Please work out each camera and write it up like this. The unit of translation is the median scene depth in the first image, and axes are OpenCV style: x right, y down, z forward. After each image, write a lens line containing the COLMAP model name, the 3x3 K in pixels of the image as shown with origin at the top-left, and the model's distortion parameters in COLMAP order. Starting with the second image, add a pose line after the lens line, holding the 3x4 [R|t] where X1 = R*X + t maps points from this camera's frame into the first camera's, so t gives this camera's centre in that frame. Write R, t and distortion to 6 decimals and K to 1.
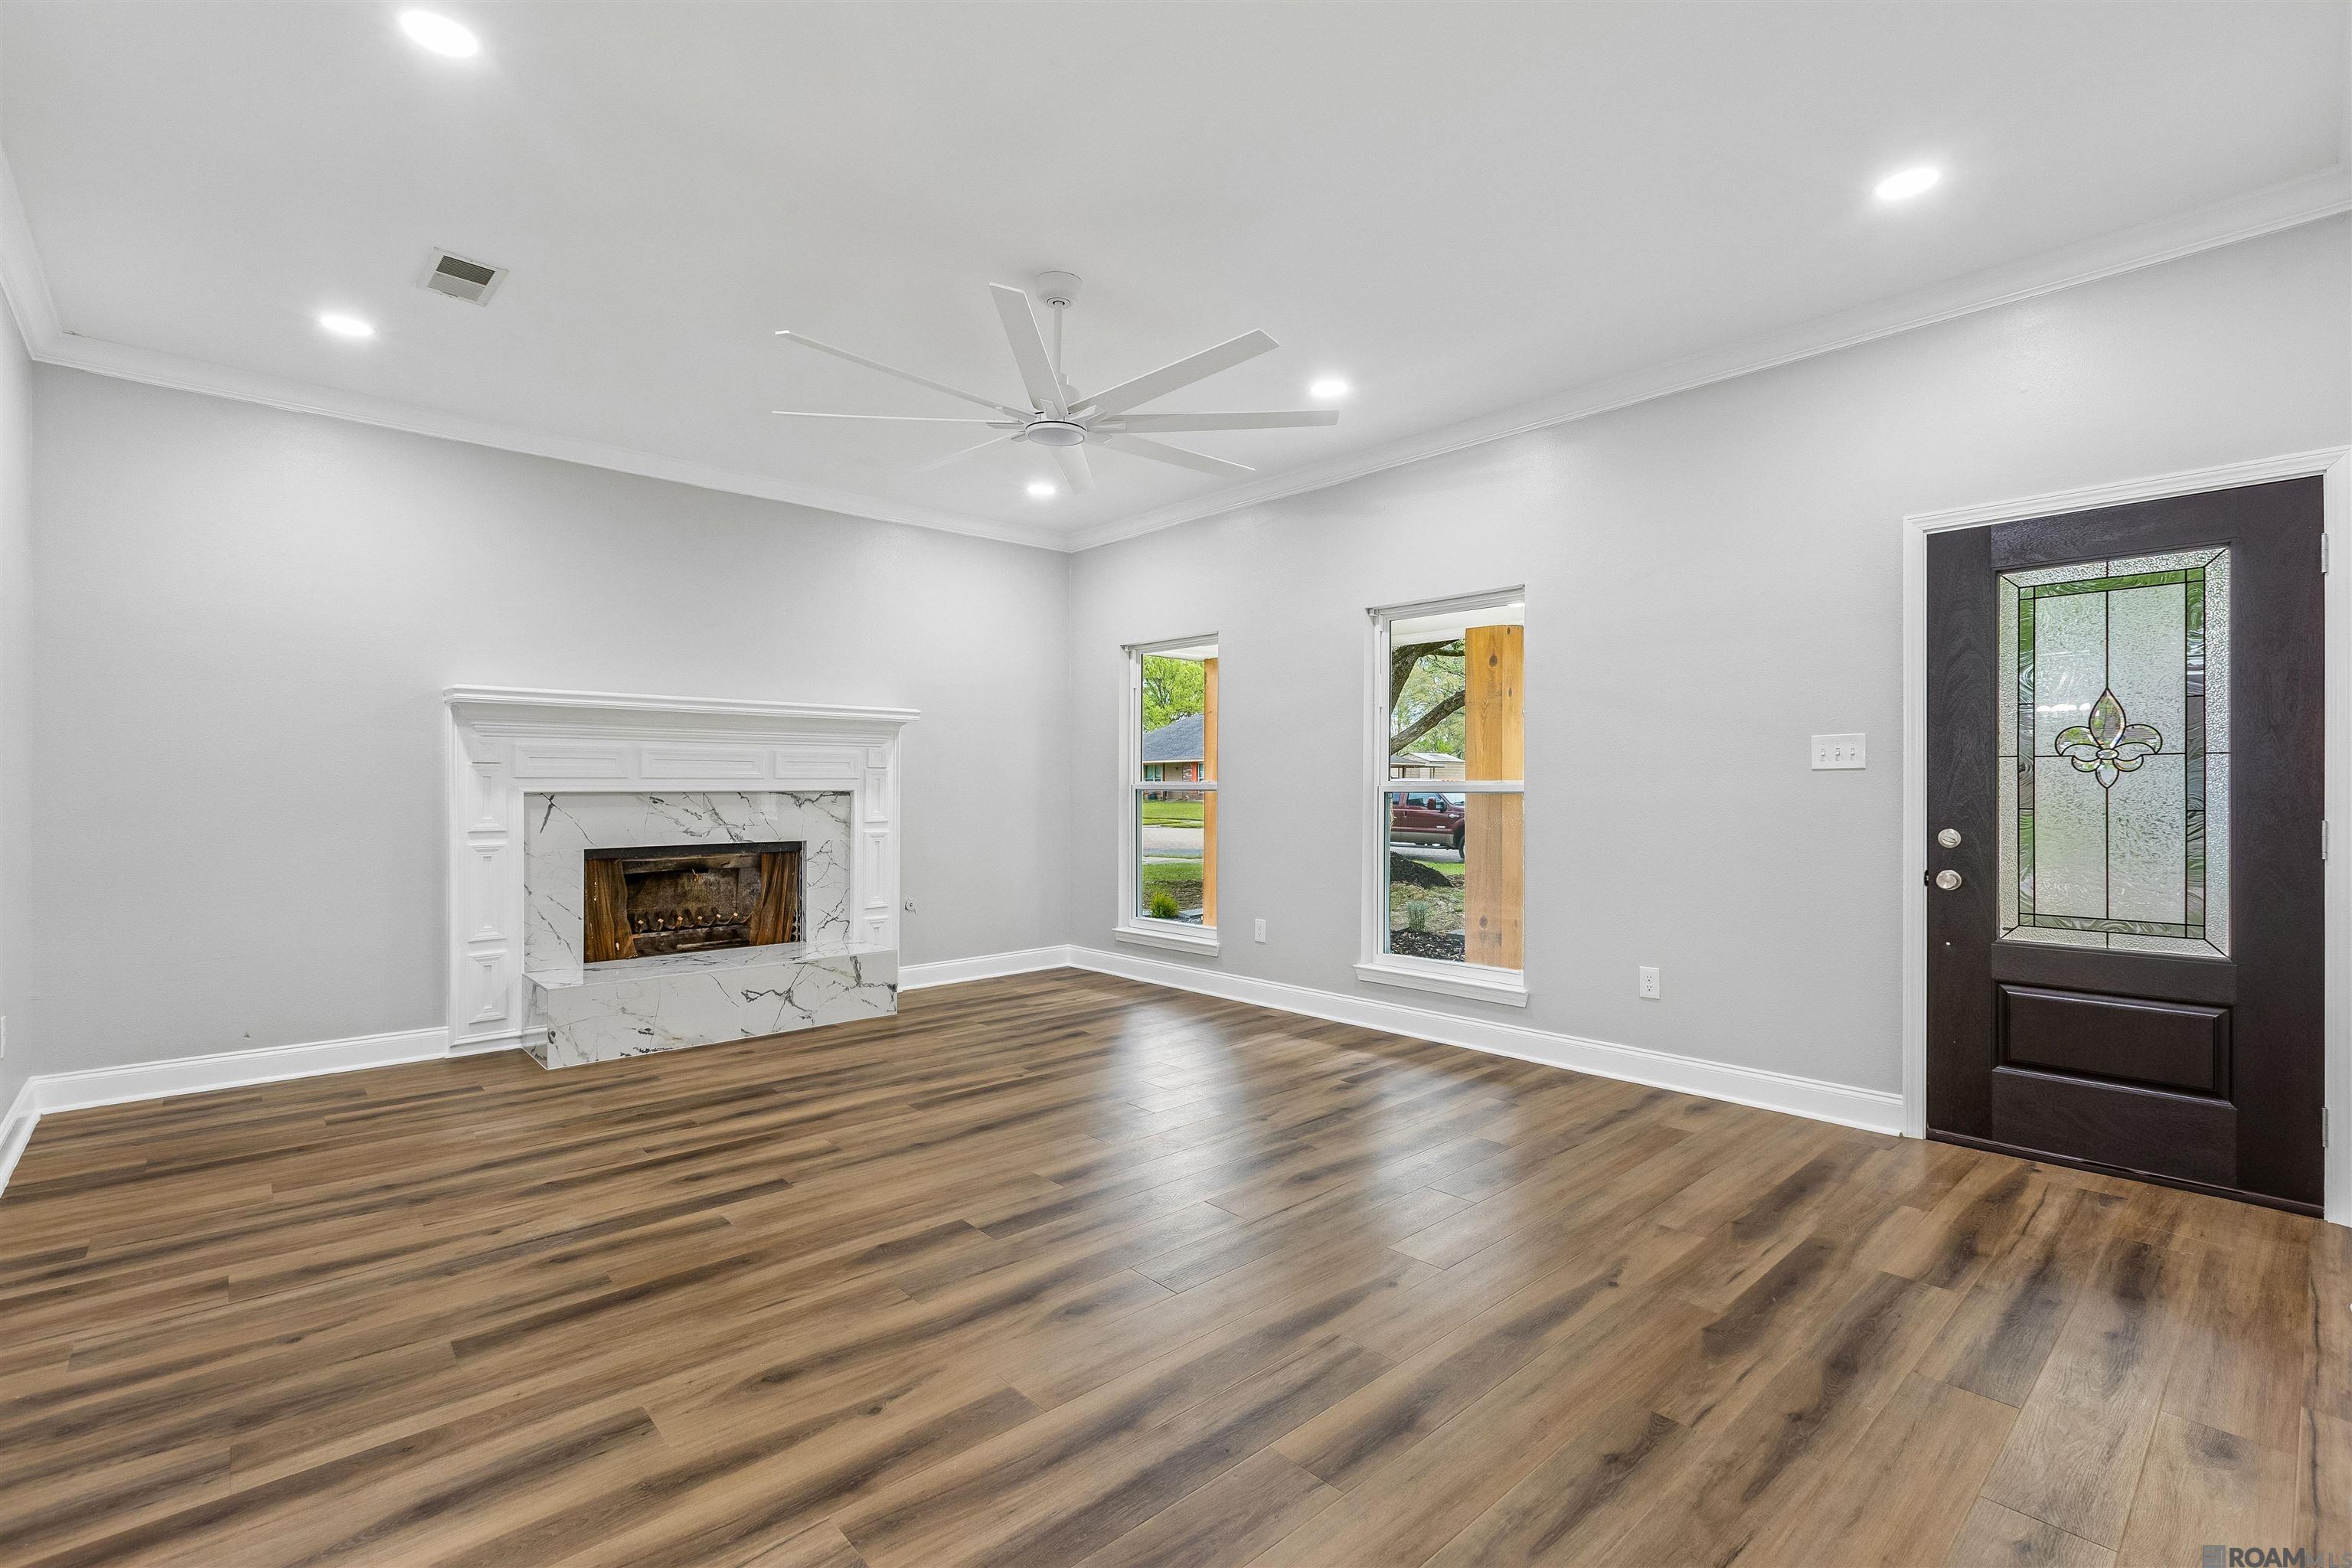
lens RADIAL K [[1049.0, 0, 1179.9], [0, 1049.0, 778.9], [0, 0, 1]] dist [0.002787, -0.000326]
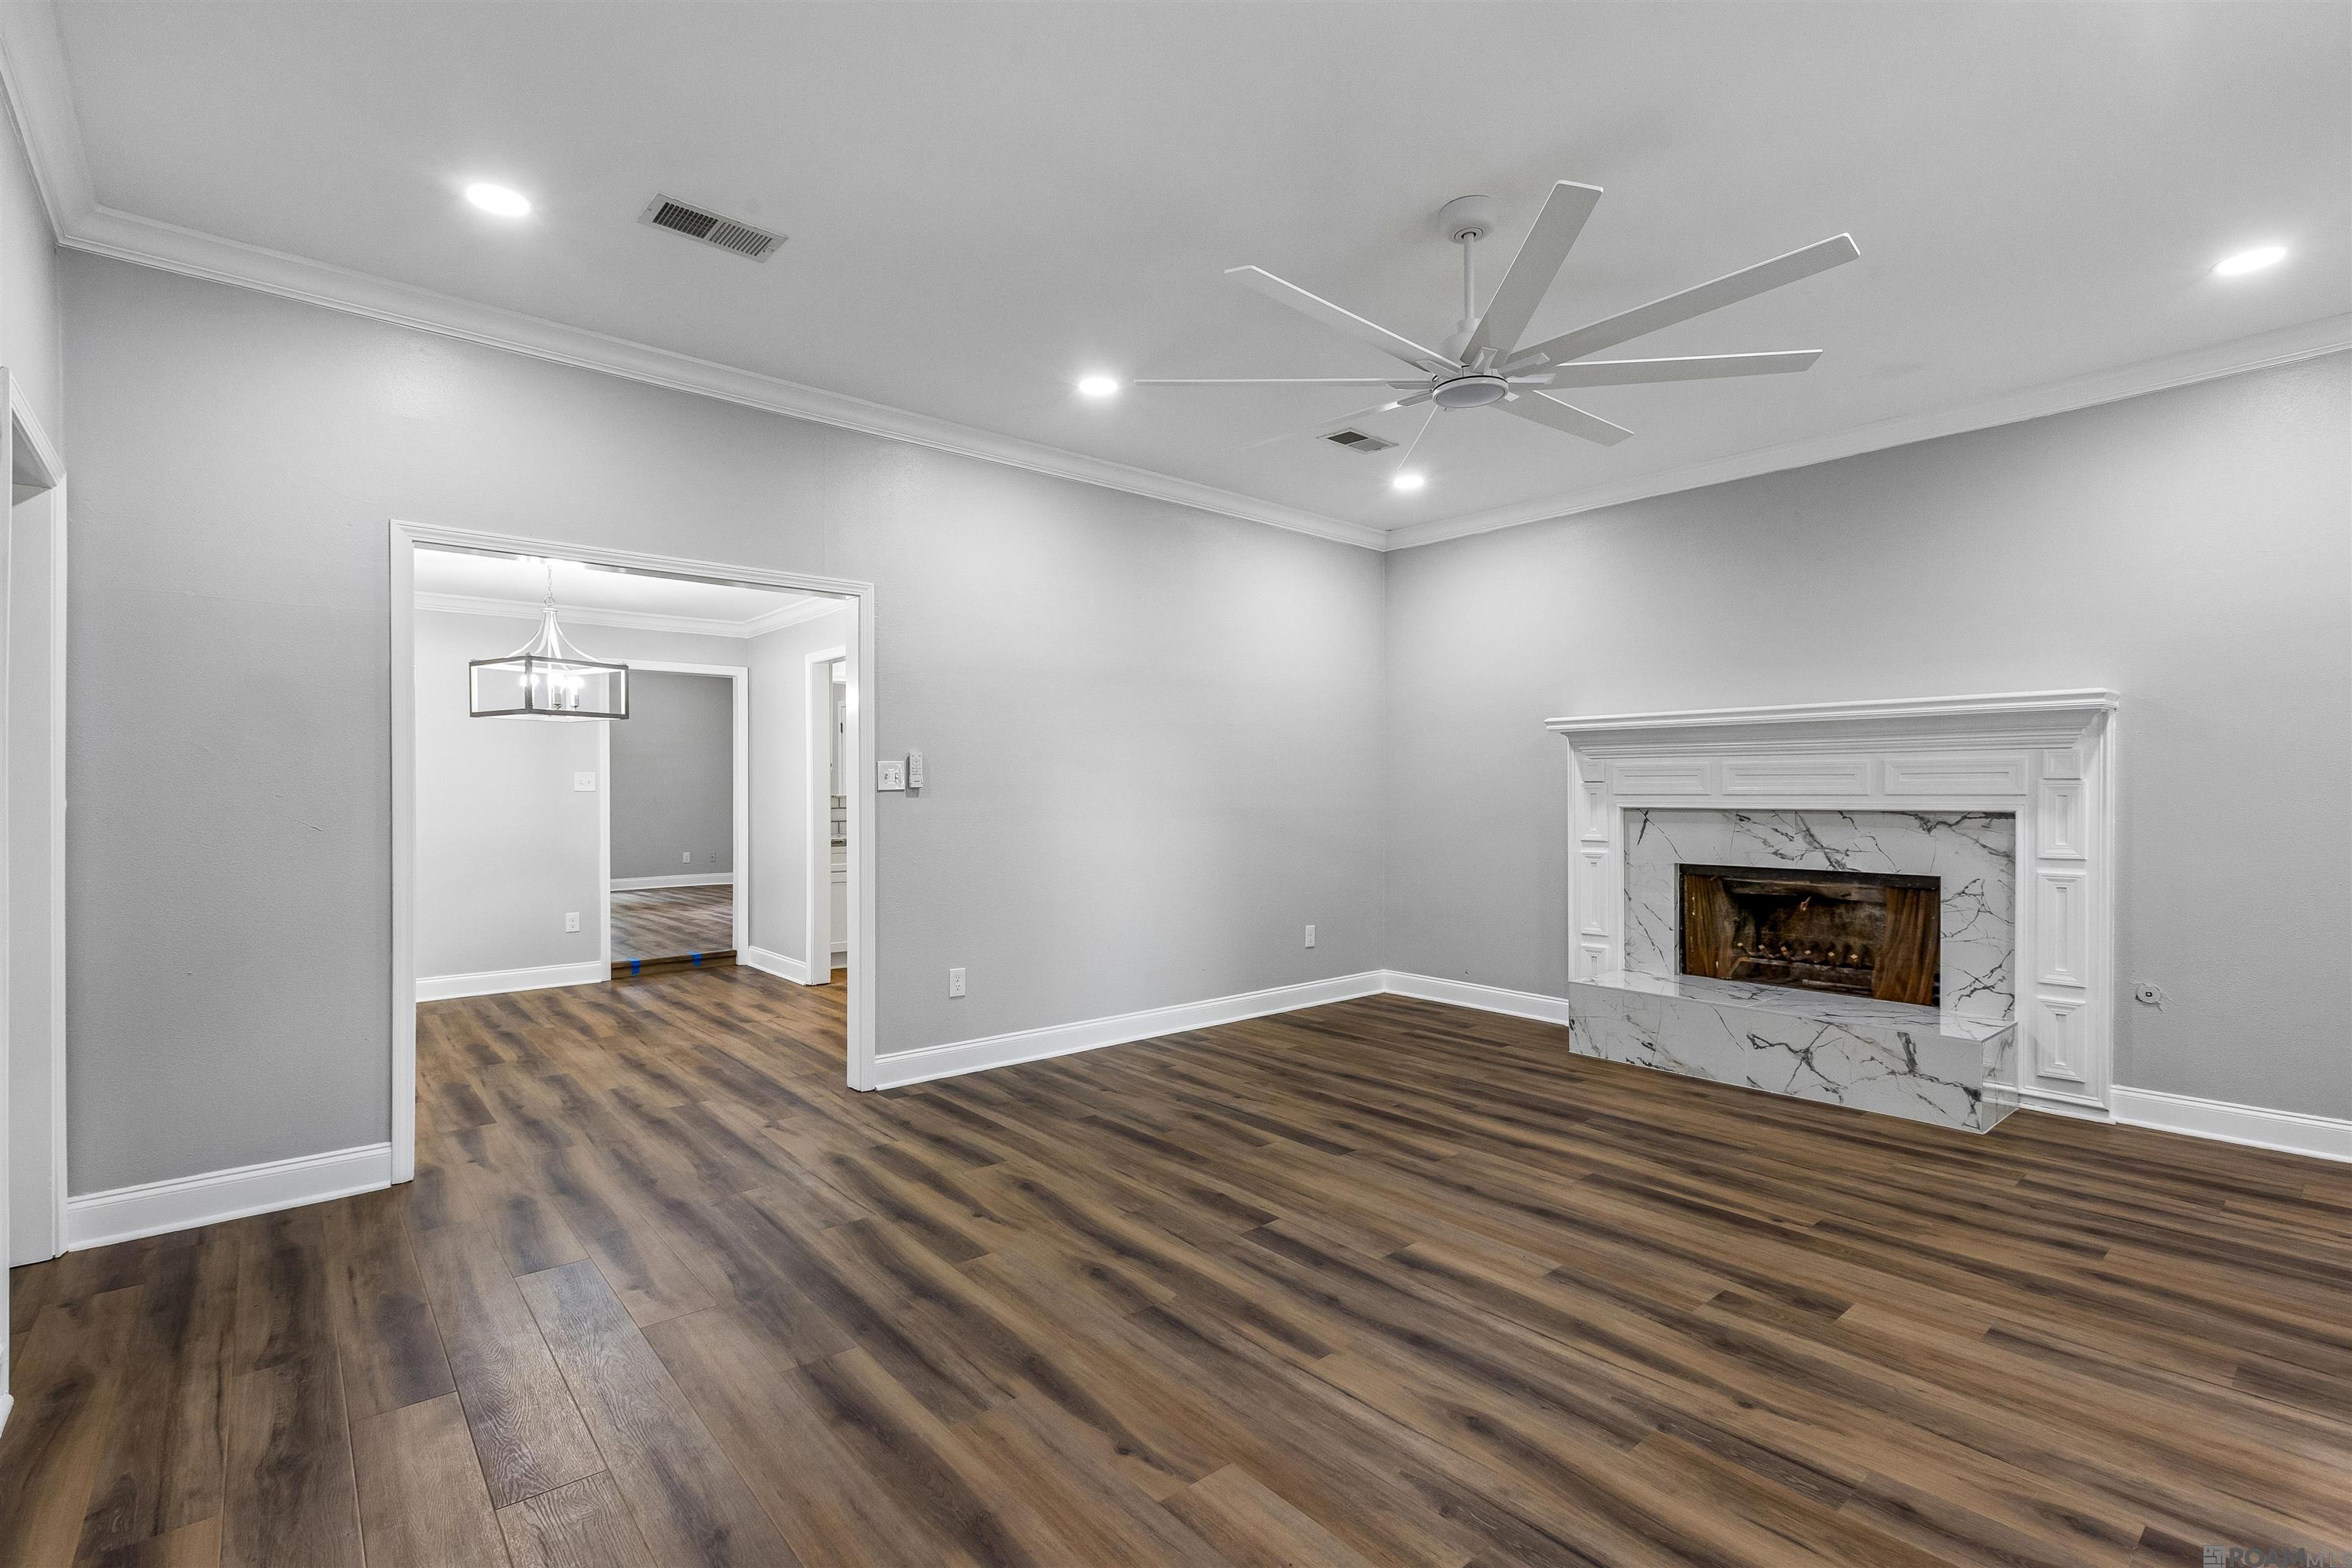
lens RADIAL K [[1065.9, 0, 1161.5], [0, 1065.9, 790.8], [0, 0, 1]] dist [-0.000140, -0.000442]
pose [[-0.037204, -0.000325, -0.999308, 0.514527], [0.005528, 0.999985, -0.000531, -0.006987], [0.999292, -0.005544, -0.037202, 0.545009]]
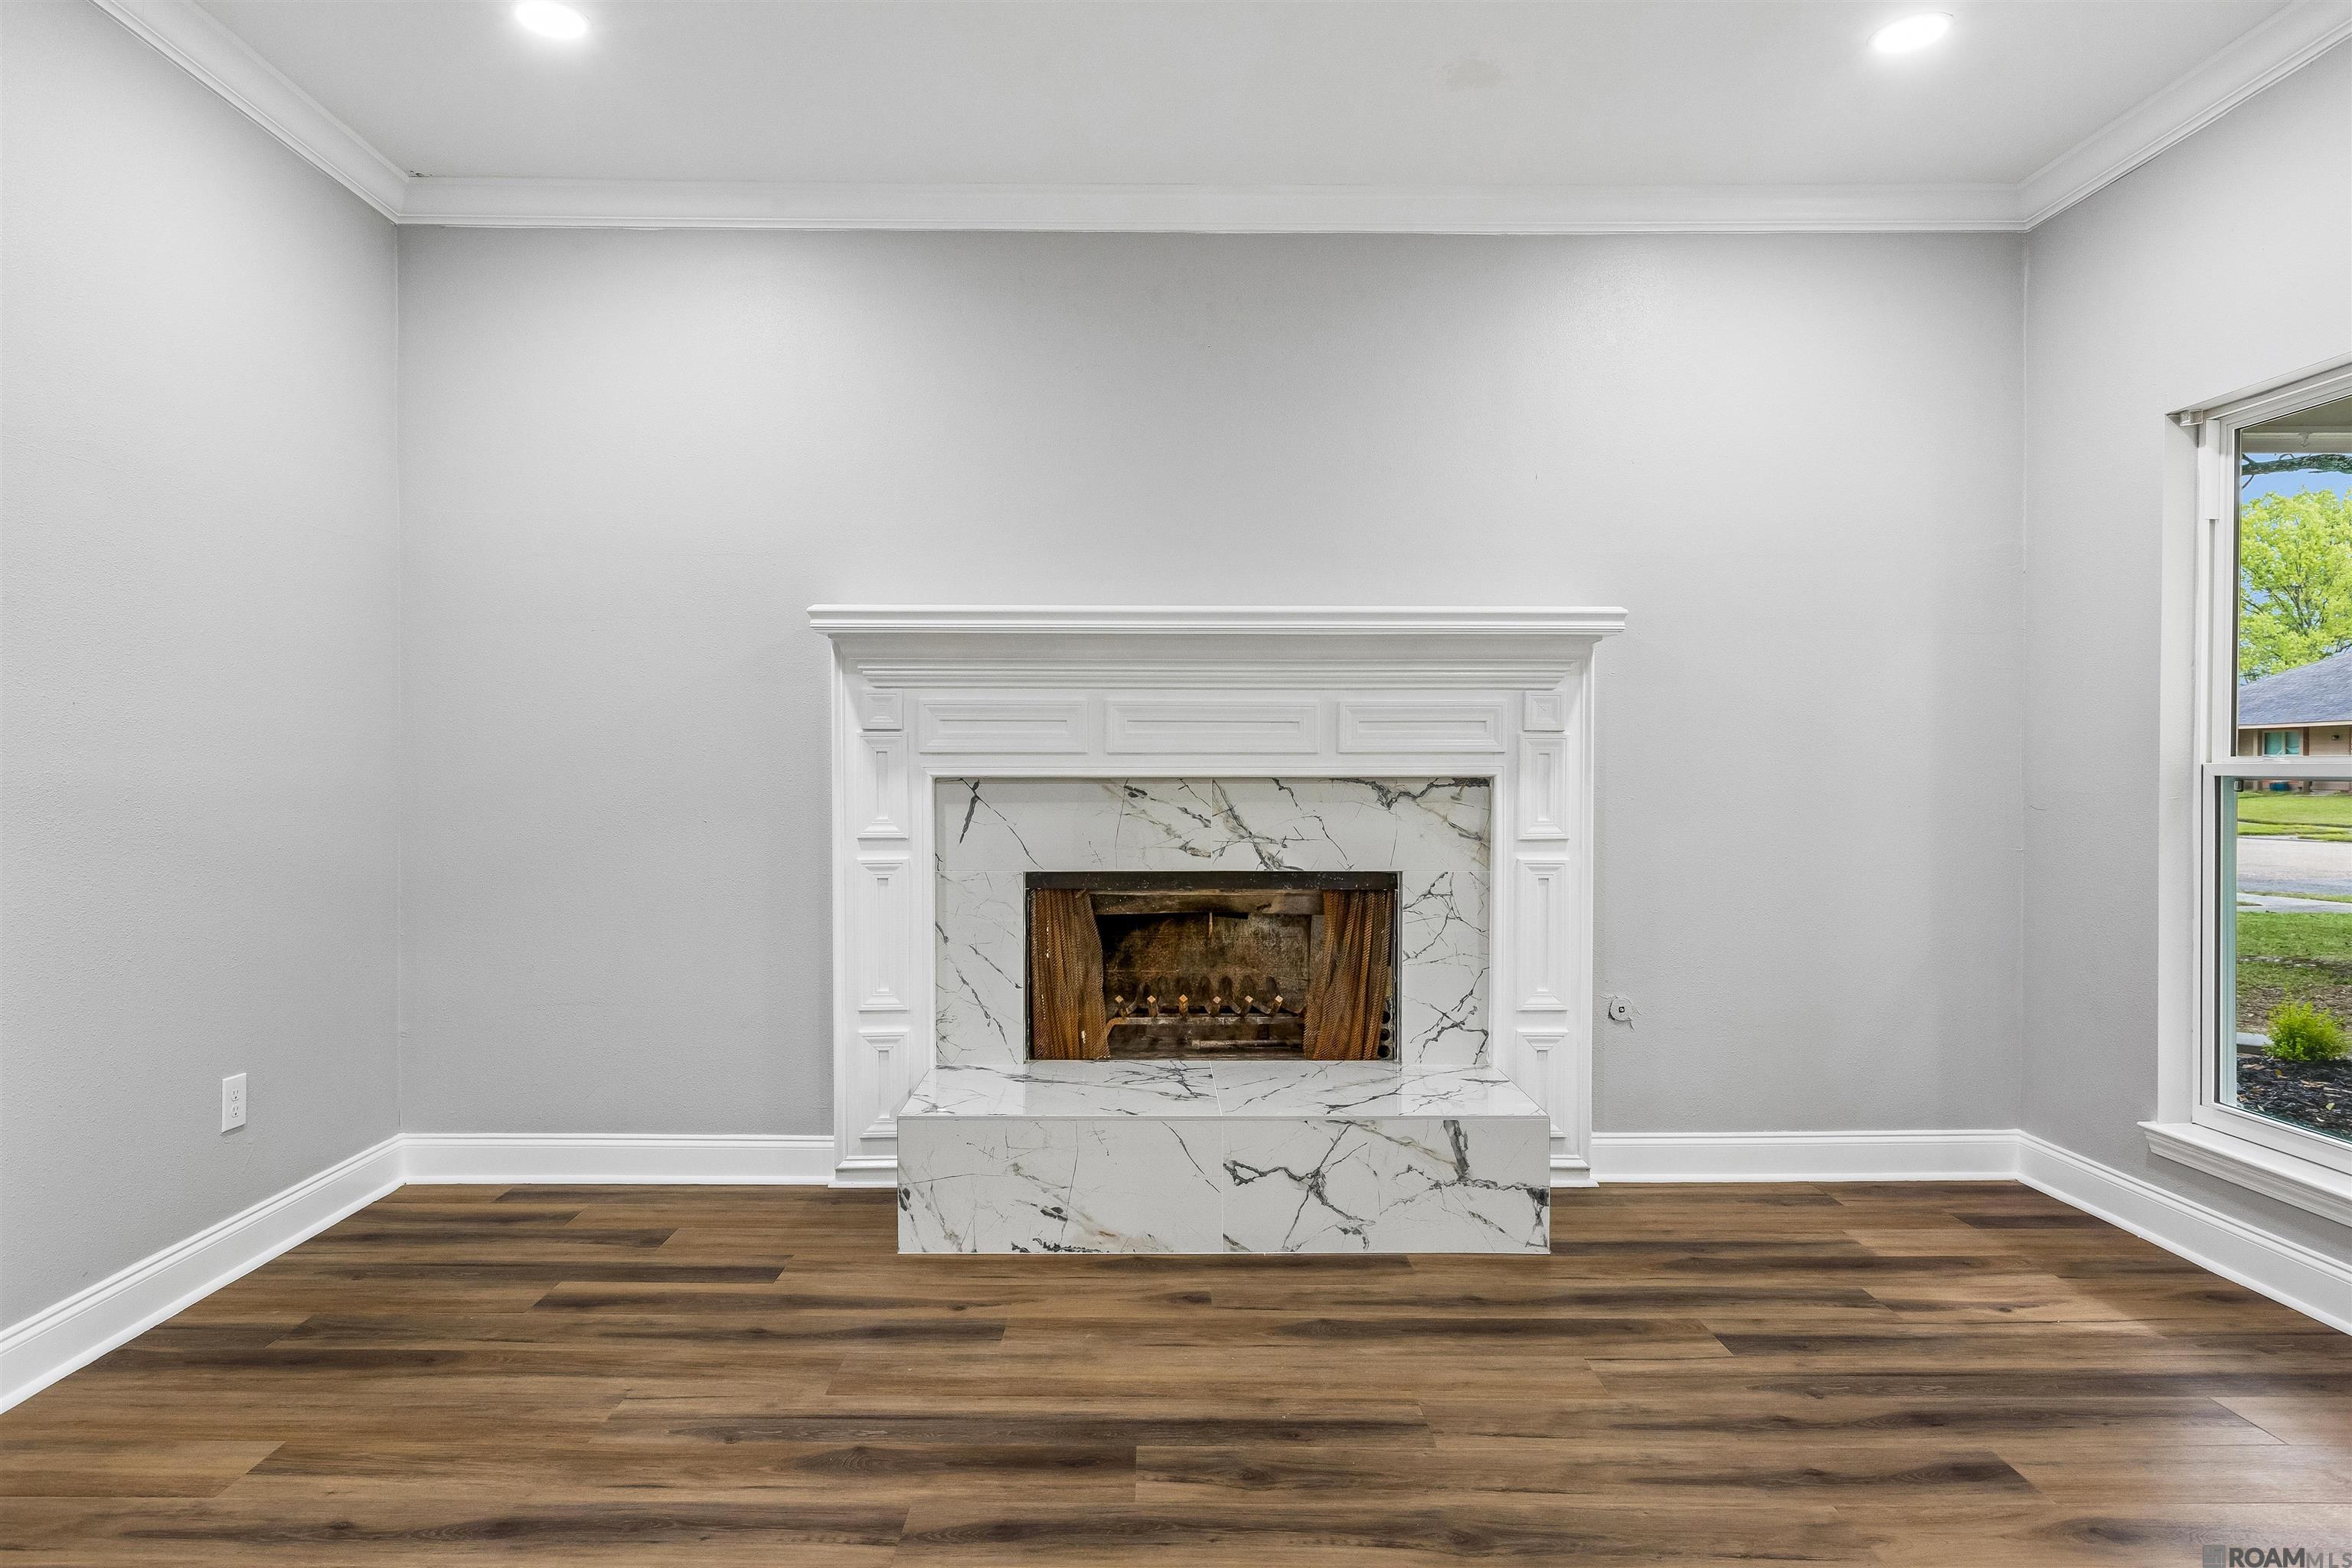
lens RADIAL K [[1309.1, 0, 1149.3], [0, 1309.1, 772.7], [0, 0, 1]] dist [0.002807, 0.000491]
pose [[0.740200, 0.003890, -0.672376, -0.010184], [0.003046, 0.999954, 0.009137, 0.003545], [0.672380, -0.008811, 0.740154, 0.504594]]
